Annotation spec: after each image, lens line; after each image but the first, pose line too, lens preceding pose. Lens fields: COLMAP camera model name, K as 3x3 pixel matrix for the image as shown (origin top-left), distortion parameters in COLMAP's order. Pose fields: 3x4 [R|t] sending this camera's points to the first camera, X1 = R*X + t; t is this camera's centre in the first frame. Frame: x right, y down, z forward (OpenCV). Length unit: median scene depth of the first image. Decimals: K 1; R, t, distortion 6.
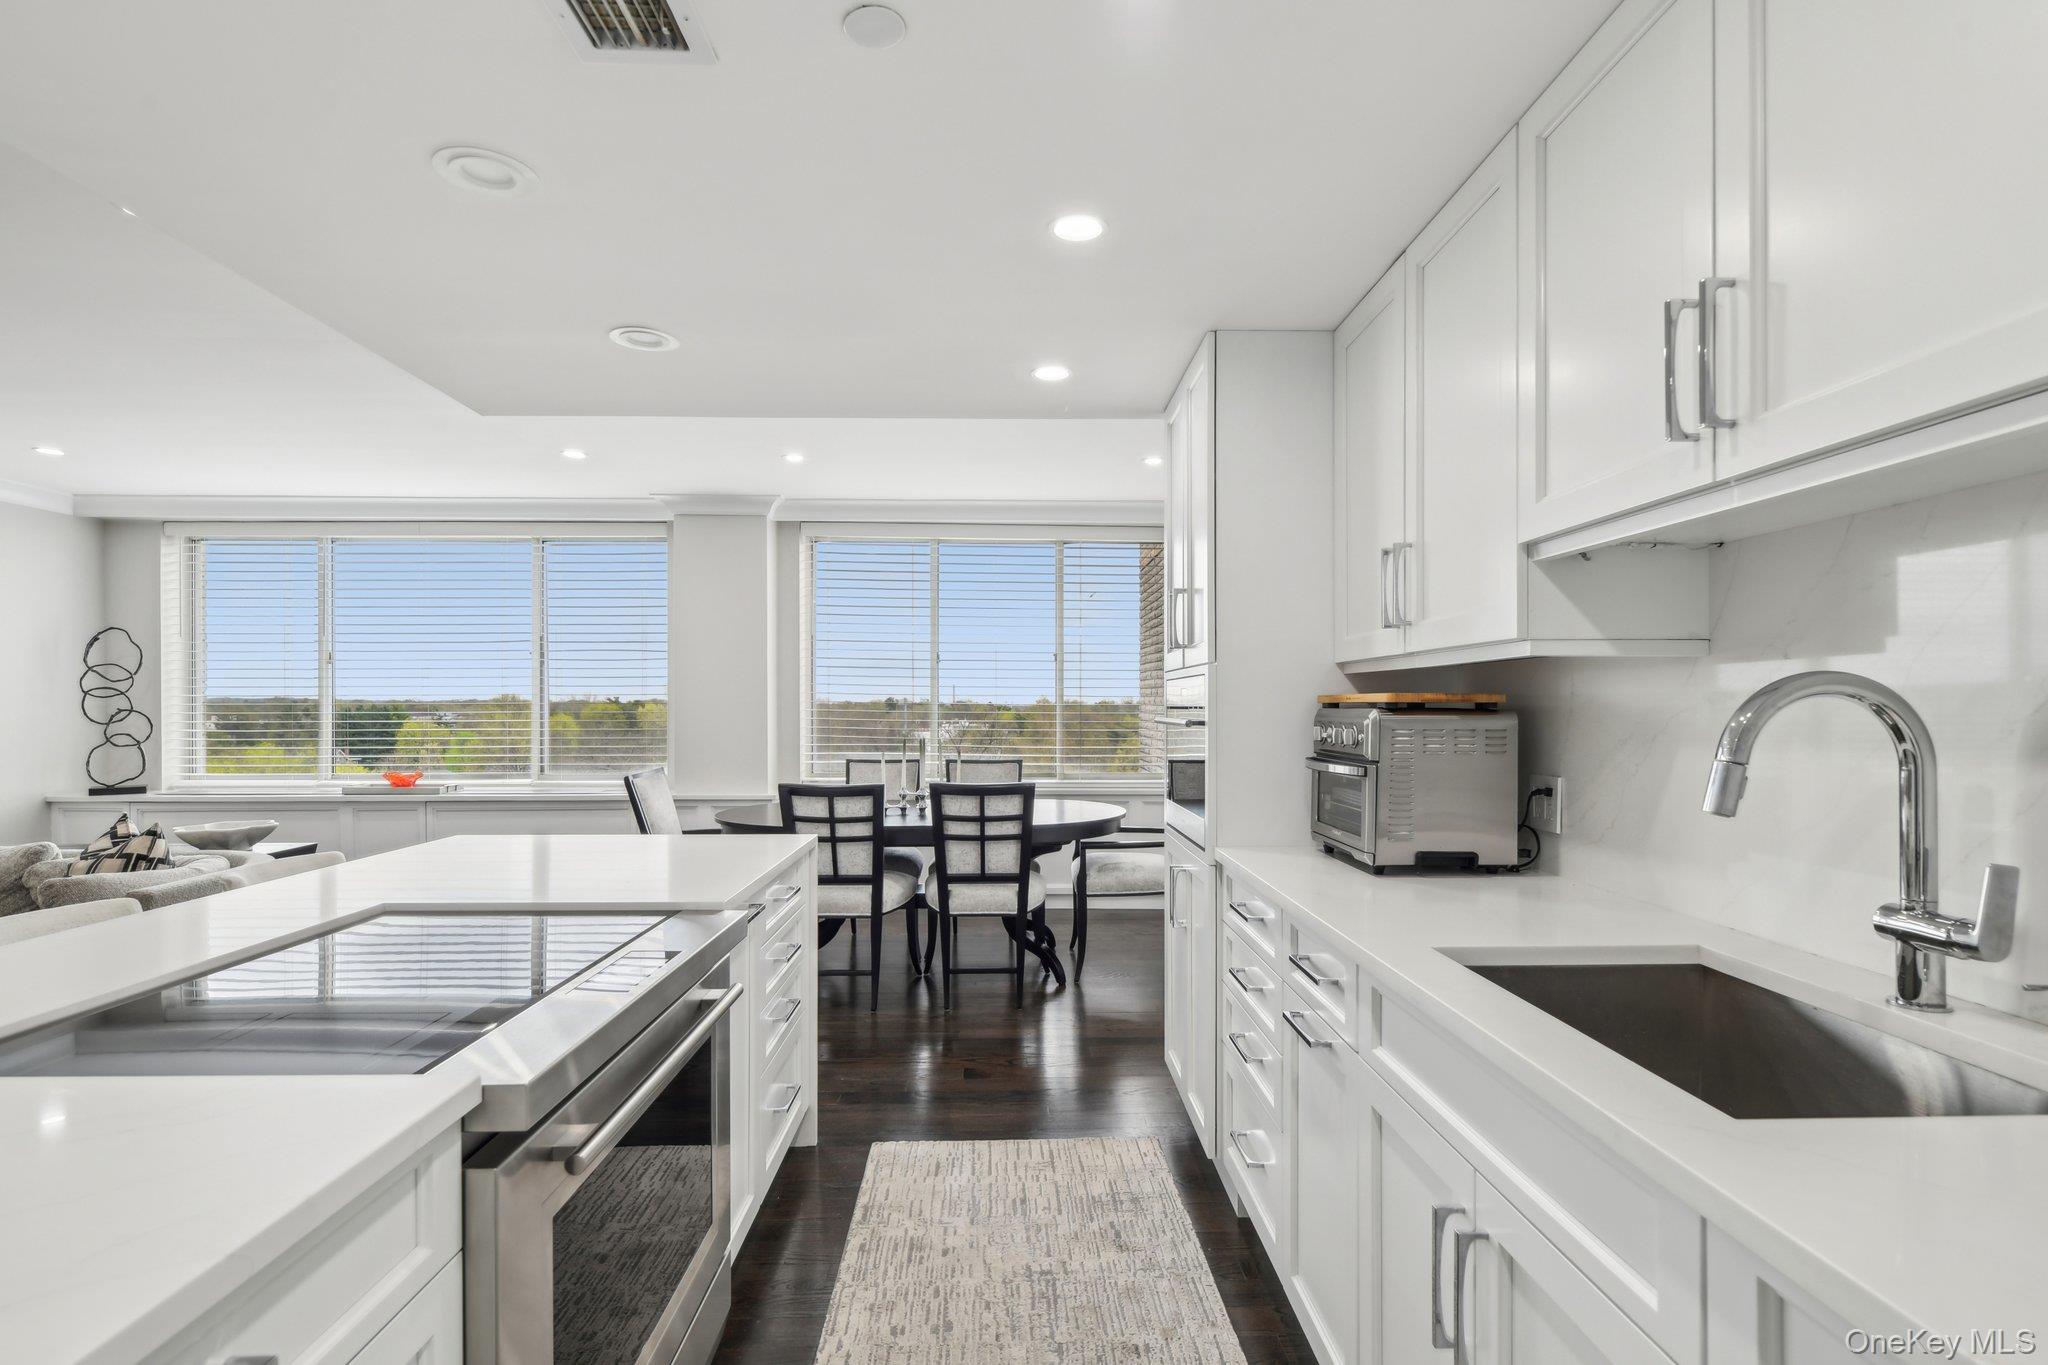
lens RADIAL K [[980.4, 0, 1029.4], [0, 980.4, 701.8], [0, 0, 1]] dist [-0.001469, 0.000115]
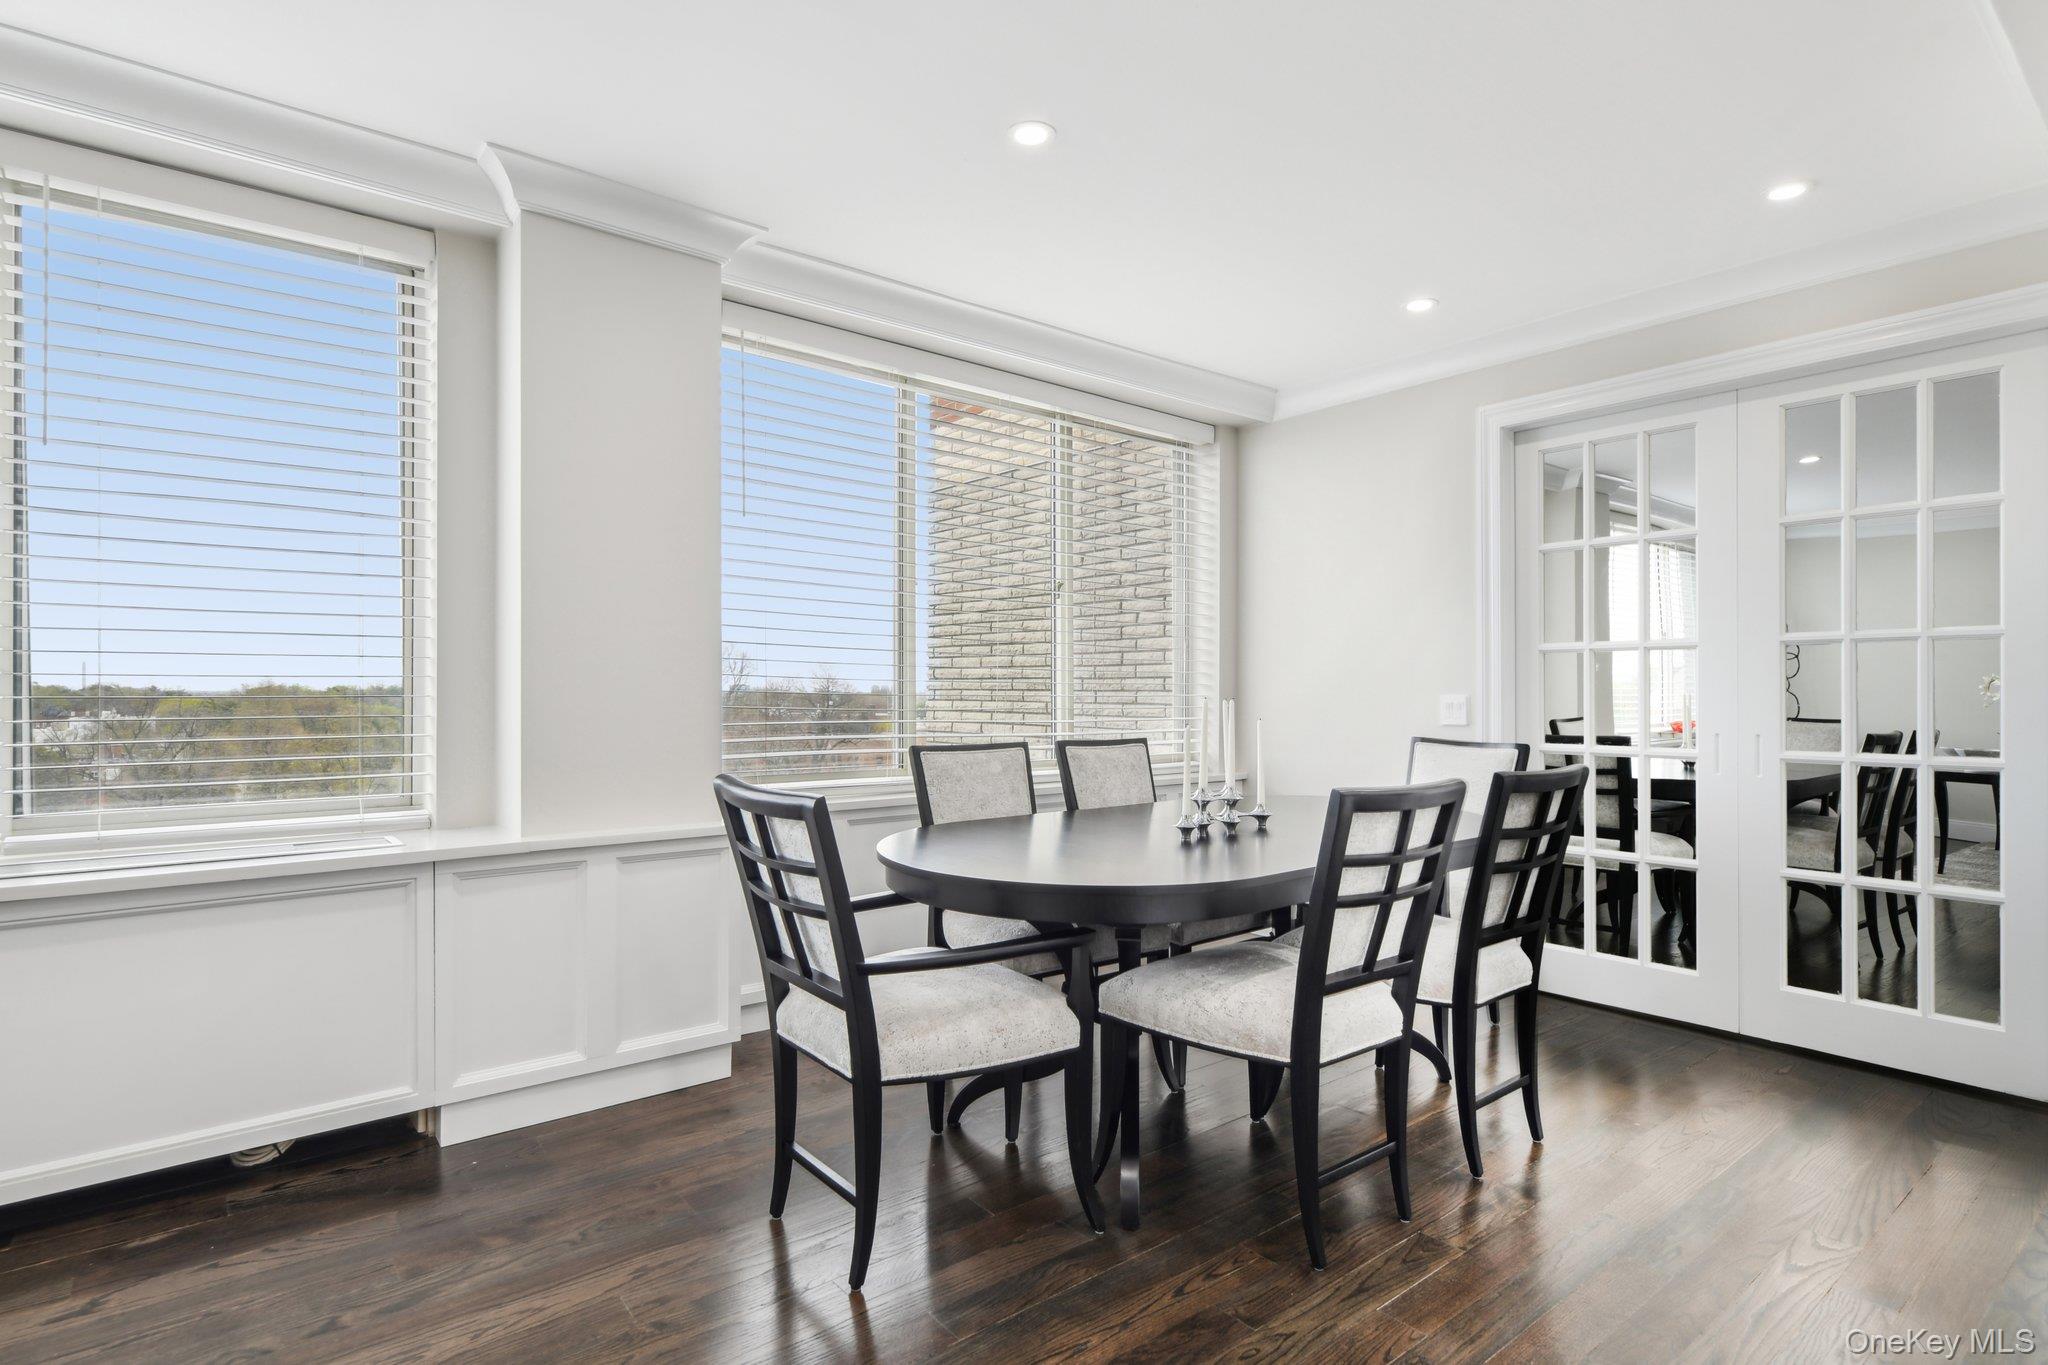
lens RADIAL K [[1044.0, 0, 1021.5], [0, 1044.0, 685.6], [0, 0, 1]] dist [0.002925, -0.000020]
pose [[0.788422, 0.001206, 0.615133, -0.530978], [-0.000930, 0.999999, -0.000768, 0.034380], [-0.615133, 0.000033, 0.788423, 0.712972]]
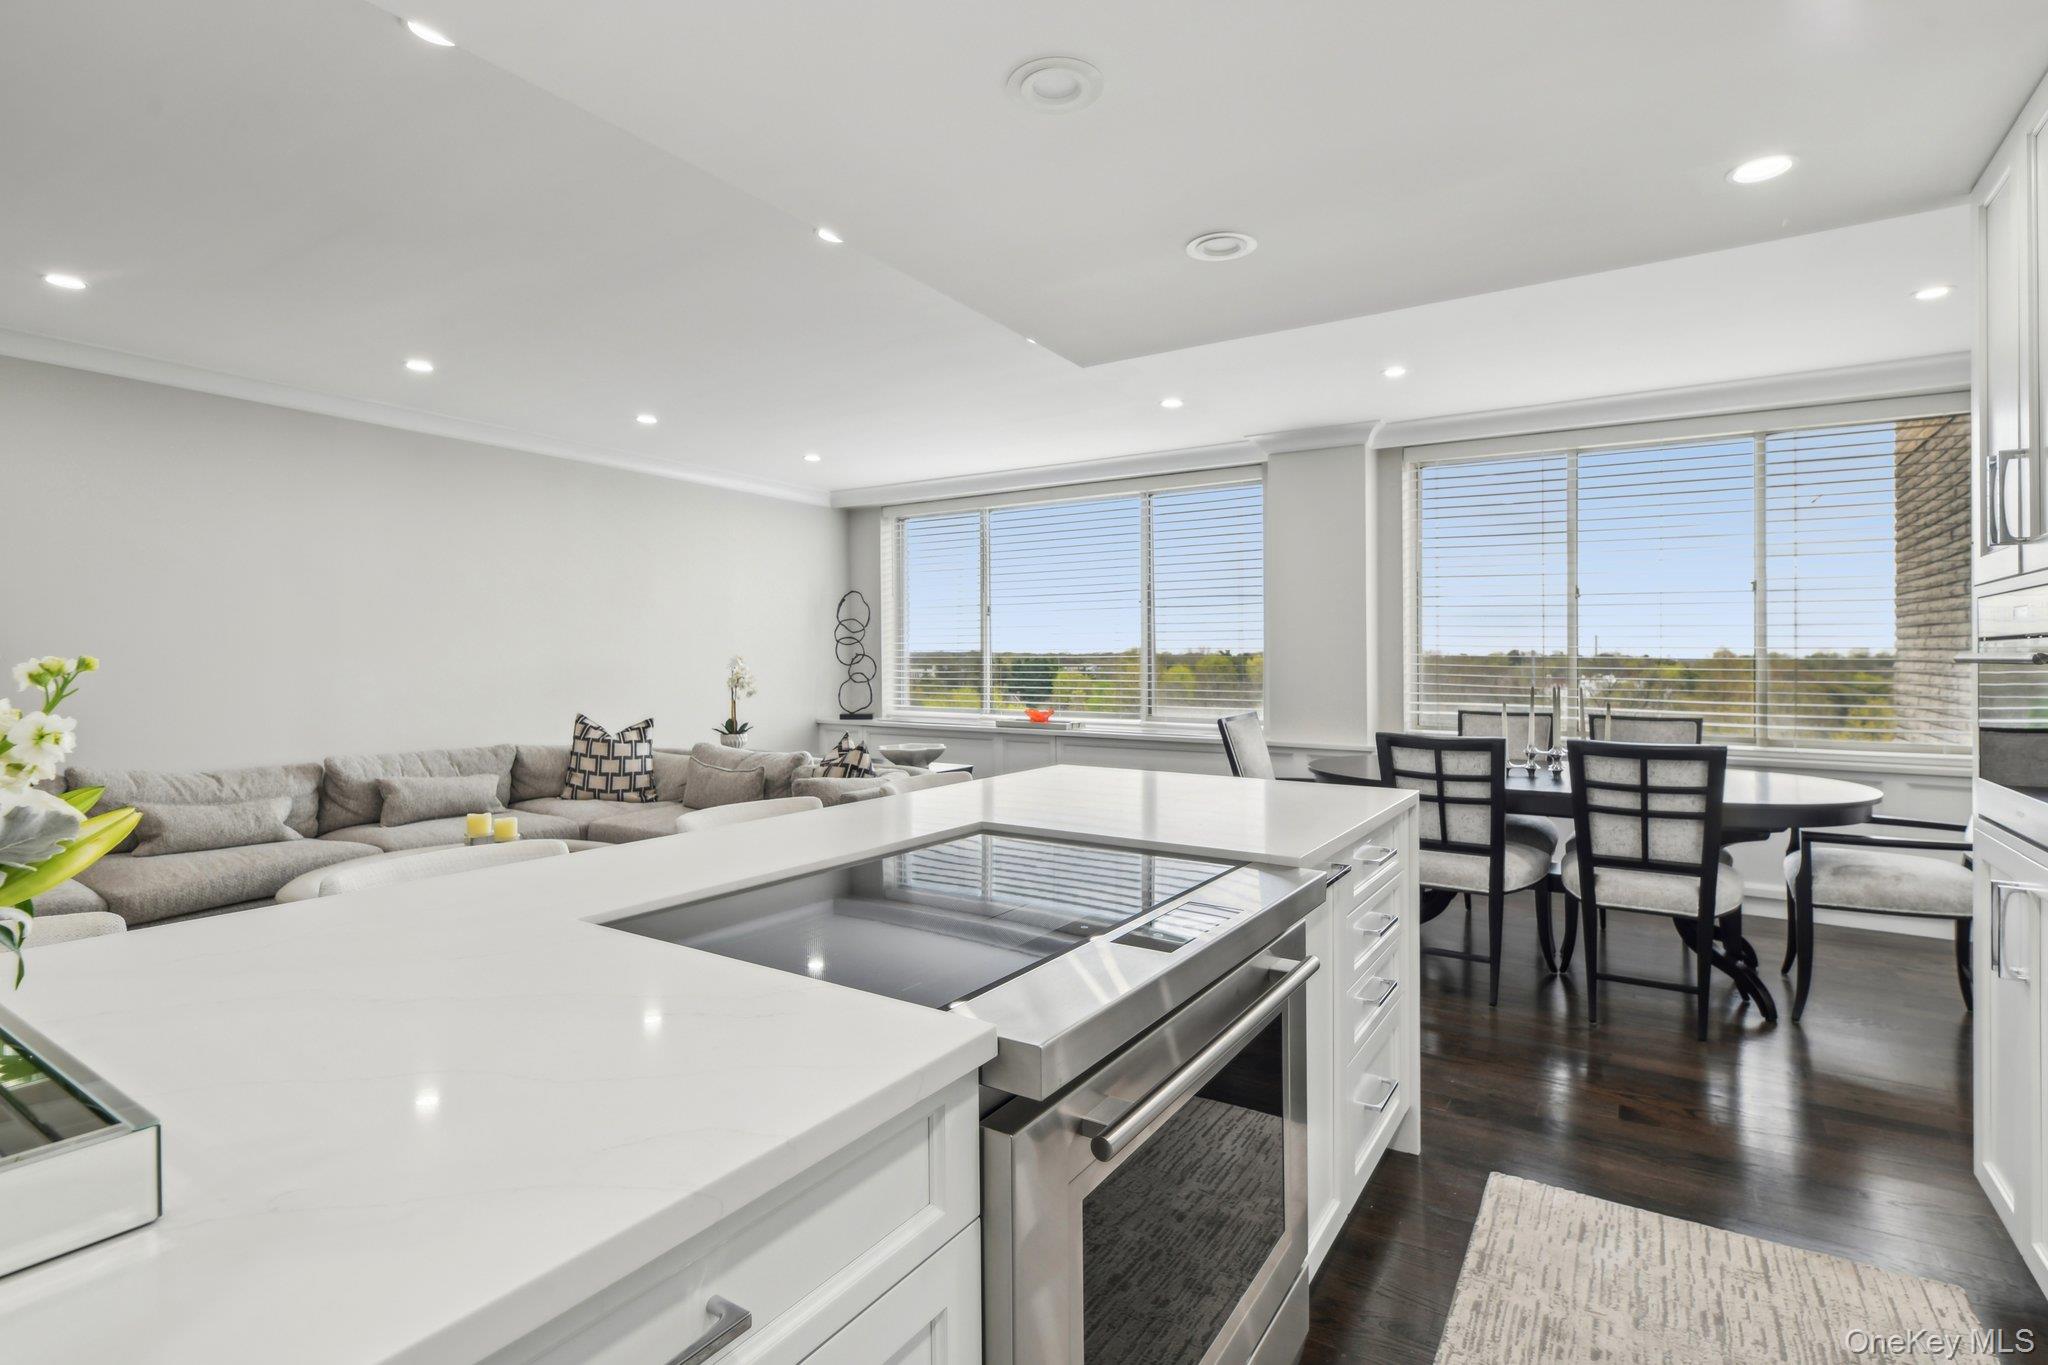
lens RADIAL K [[980.4, 0, 1020.3], [0, 980.4, 649.2], [0, 0, 1]] dist [-0.001469, 0.000115]
pose [[0.820792, -0.003987, -0.571213, -0.009289], [0.000676, 0.999982, -0.006008, 0.011696], [0.571227, 0.004545, 0.820780, 0.068794]]
